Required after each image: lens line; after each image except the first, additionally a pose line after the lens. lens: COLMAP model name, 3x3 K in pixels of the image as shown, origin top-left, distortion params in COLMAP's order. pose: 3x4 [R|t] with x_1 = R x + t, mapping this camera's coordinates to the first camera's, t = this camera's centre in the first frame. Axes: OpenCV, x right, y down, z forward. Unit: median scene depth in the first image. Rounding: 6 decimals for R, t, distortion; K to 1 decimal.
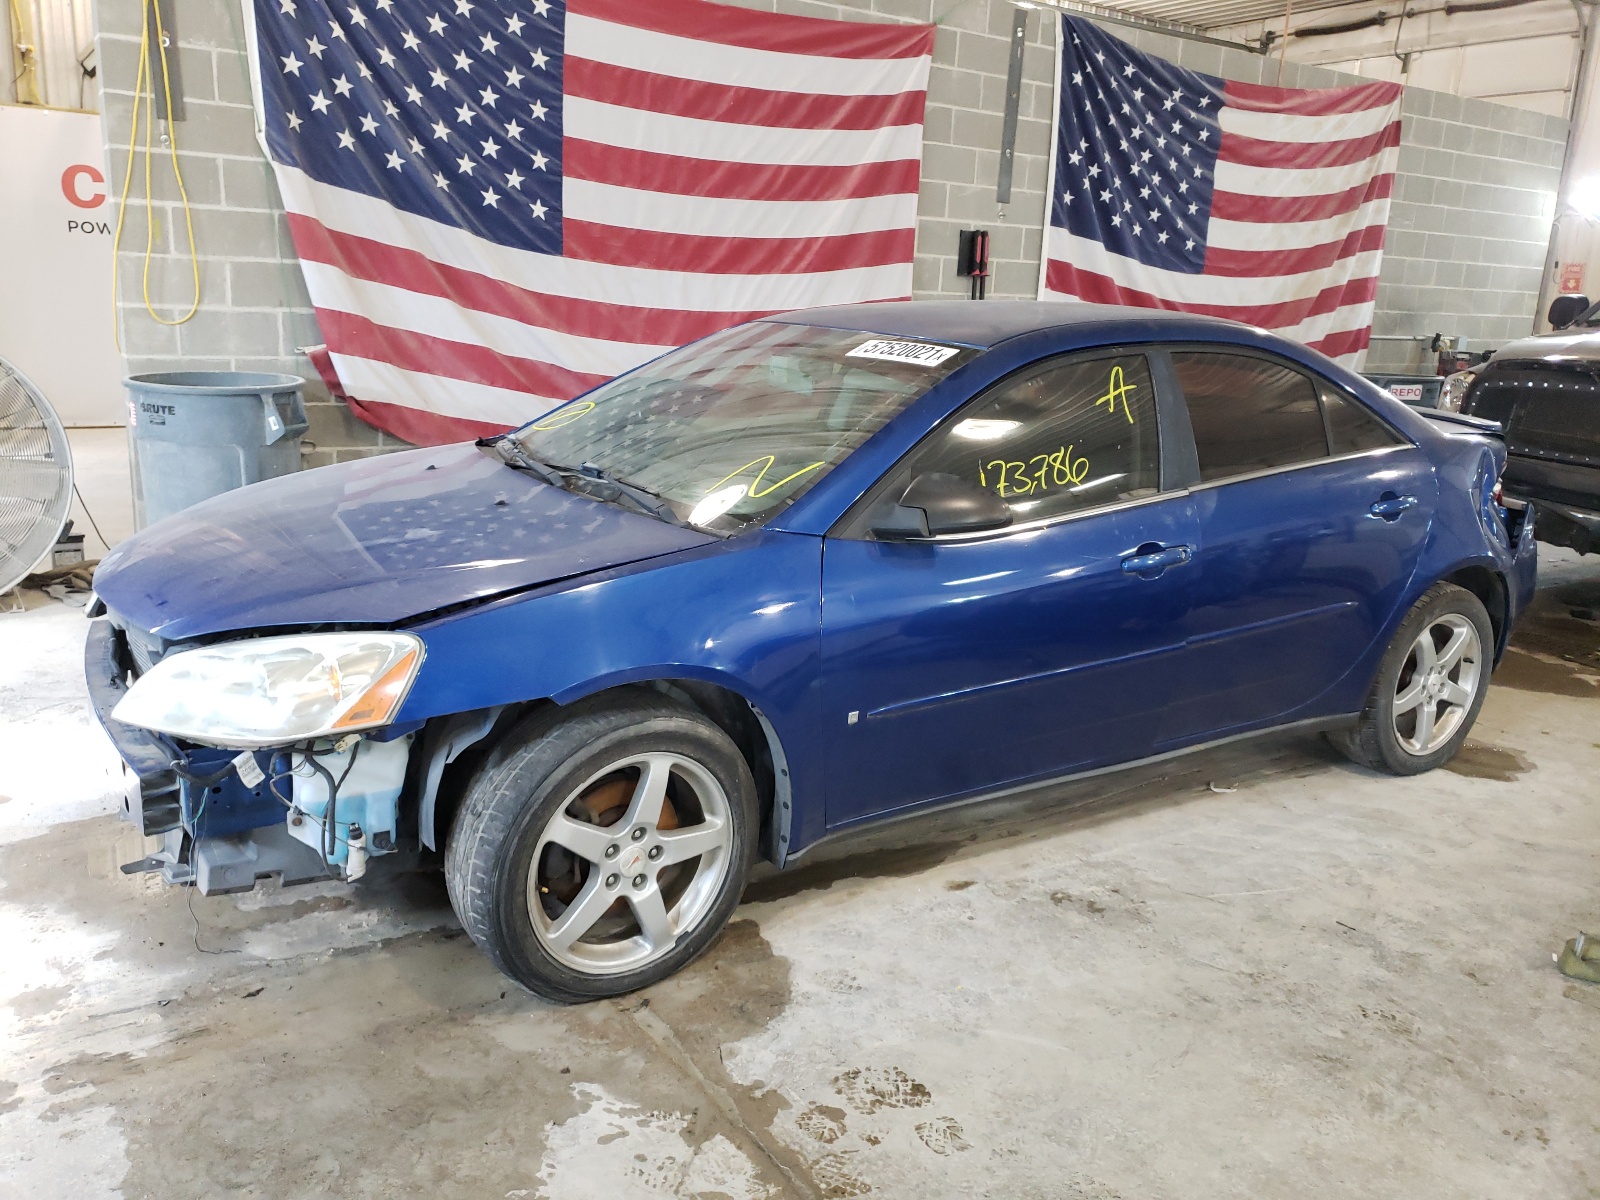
lens RADIAL K [[1238.1, 0, 800.0], [0, 1238.1, 600.0], [0, 0, 1]] dist [0.007355, 0.009899]
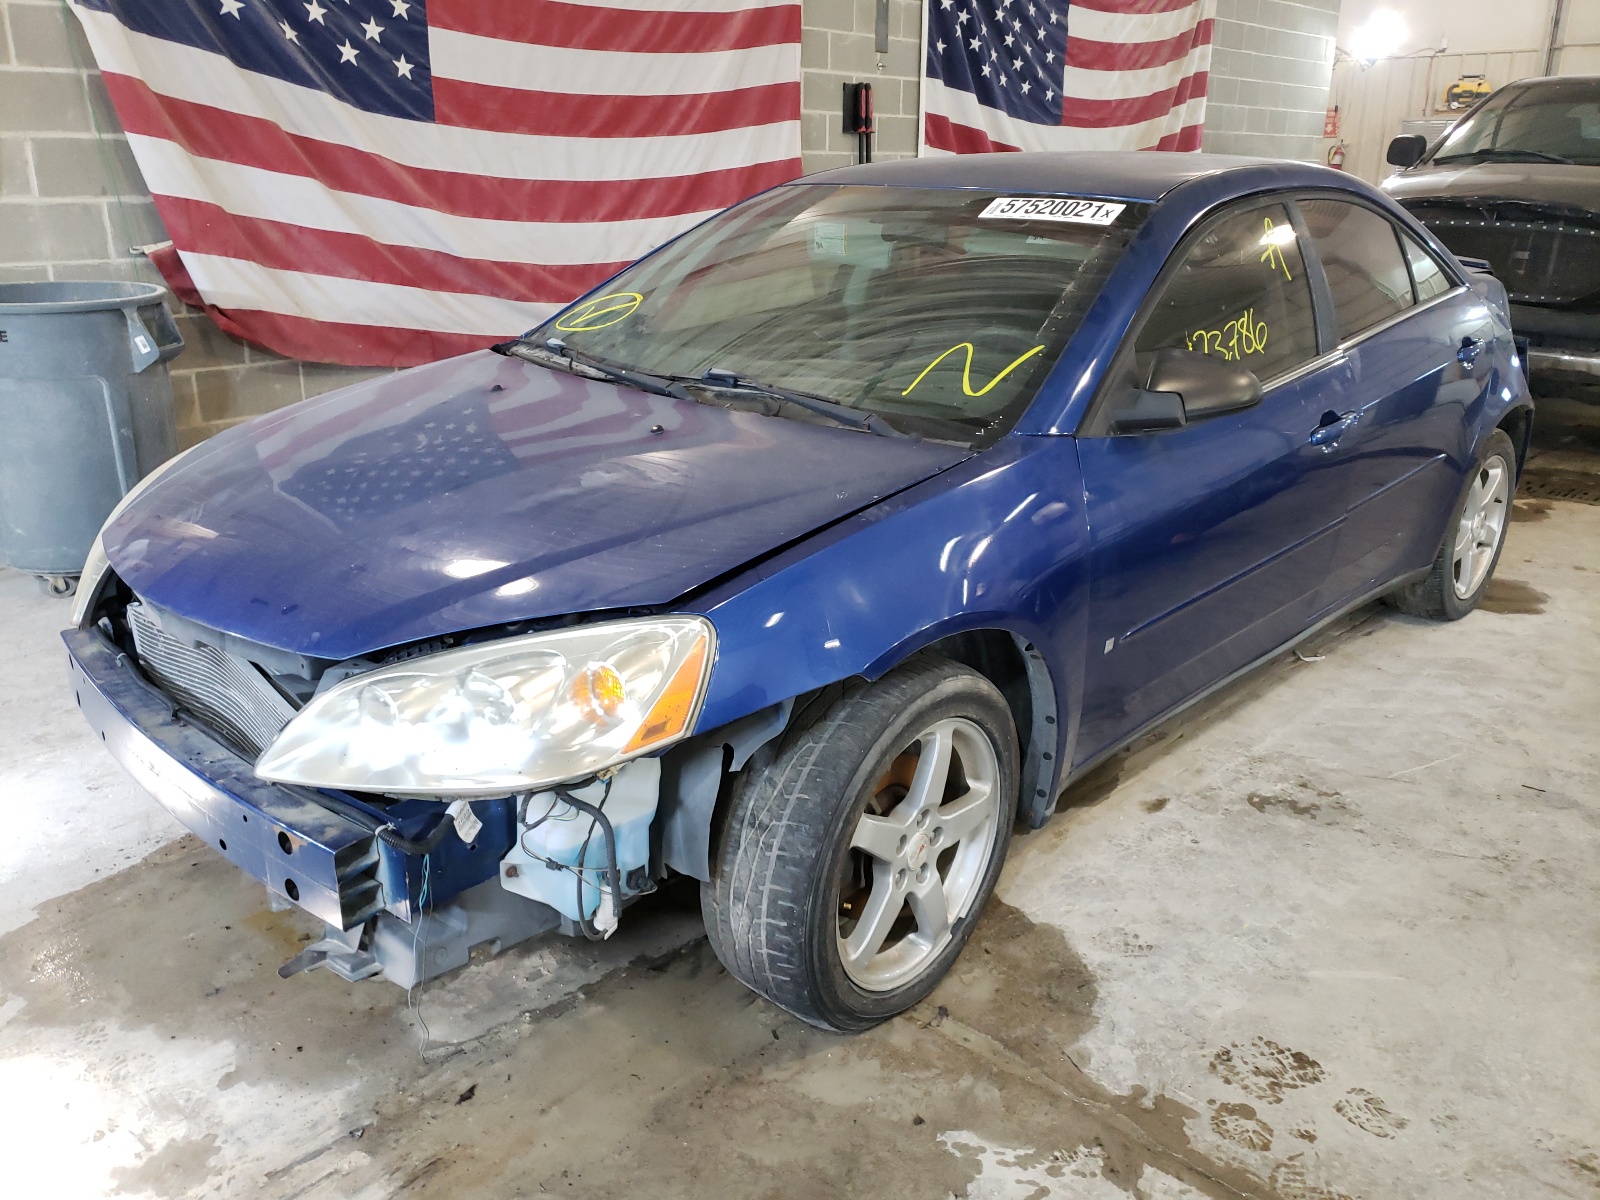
lens RADIAL K [[1232.8, 0, 793.7], [0, 1232.8, 565.7], [0, 0, 1]] dist [-0.013753, 0.051129]
pose [[0.970737, -0.107356, 0.214810, -0.188828], [0.091339, 0.992340, 0.083177, -0.026850], [-0.222094, -0.061122, 0.973107, 0.118151]]
